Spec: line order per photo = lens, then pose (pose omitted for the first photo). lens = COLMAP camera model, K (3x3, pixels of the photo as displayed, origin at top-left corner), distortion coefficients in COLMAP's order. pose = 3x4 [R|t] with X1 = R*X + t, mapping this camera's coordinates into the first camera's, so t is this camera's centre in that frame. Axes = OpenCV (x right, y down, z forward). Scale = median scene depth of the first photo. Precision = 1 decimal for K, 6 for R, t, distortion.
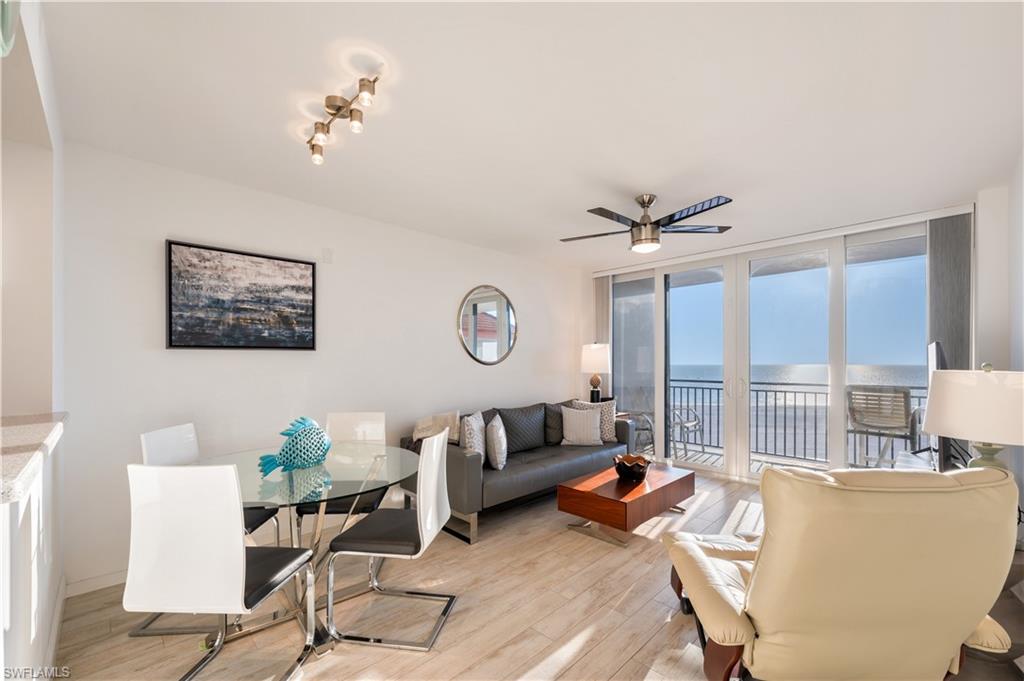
lens RADIAL K [[414.5, 0, 514.9], [0, 414.5, 360.3], [0, 0, 1]] dist [-0.000085, -0.000025]
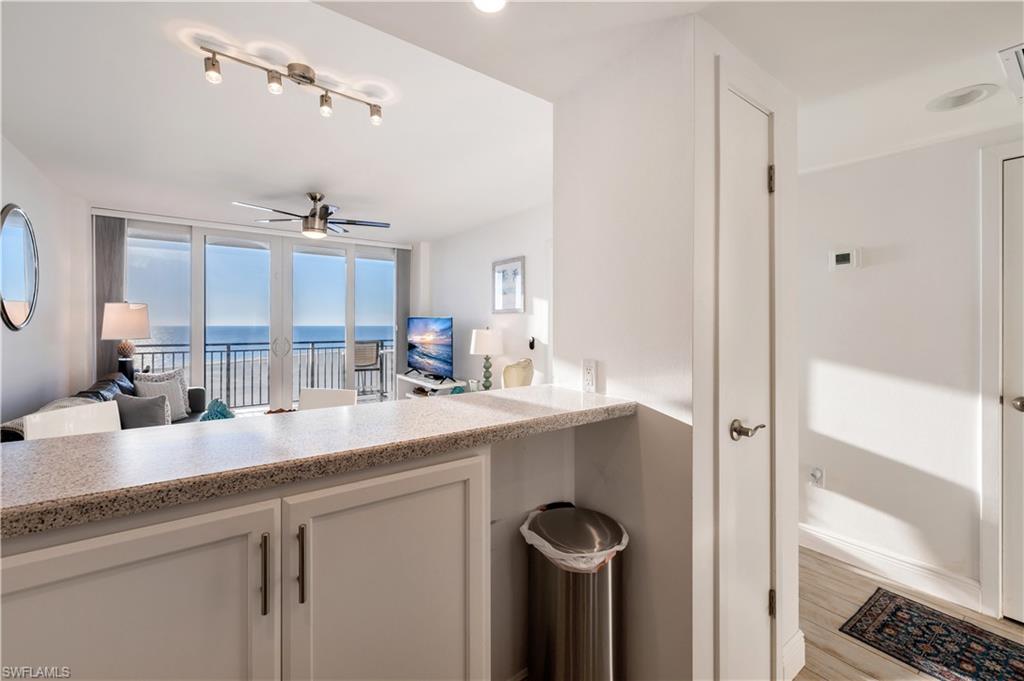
lens RADIAL K [[428.2, 0, 521.1], [0, 428.2, 323.2], [0, 0, 1]] dist [-0.000260, 0.000004]
pose [[0.131175, 0.001777, 0.991358, -0.855301], [-0.007714, 0.999970, -0.000772, -0.008063], [-0.991329, -0.007546, 0.131185, 0.210336]]
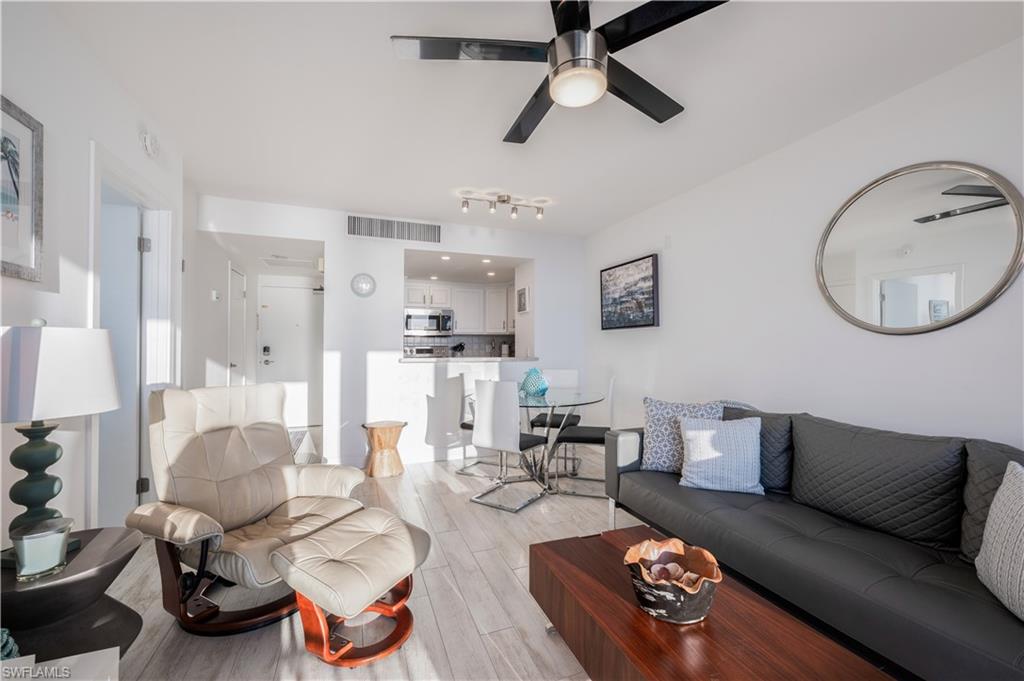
lens RADIAL K [[409.5, 0, 515.2], [0, 409.5, 349.2], [0, 0, 1]] dist [-0.000553, -0.000022]
pose [[-0.395639, 0.007812, -0.918373, 0.771970], [0.004437, 0.999968, 0.006595, 0.032299], [0.918395, -0.001466, -0.395661, 1.108816]]
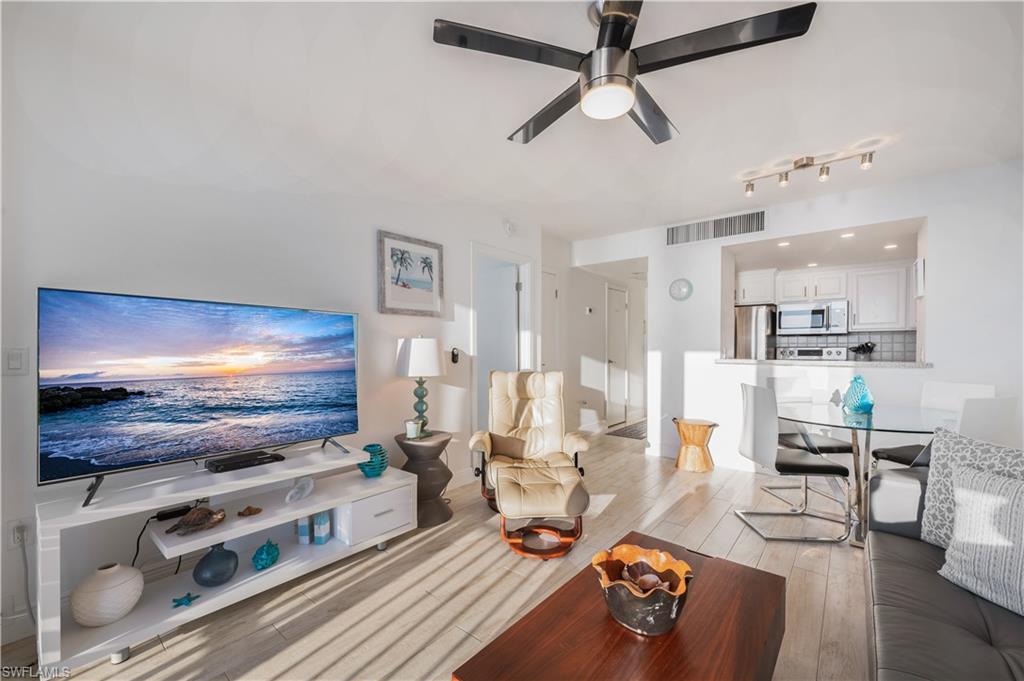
lens RADIAL K [[422.3, 0, 528.3], [0, 422.3, 364.4], [0, 0, 1]] dist [-0.000084, 0.000005]
pose [[-0.993697, 0.005897, -0.111942, 0.460349], [0.002026, 0.999397, 0.034661, 0.038291], [0.112078, 0.034215, -0.993110, 1.509672]]
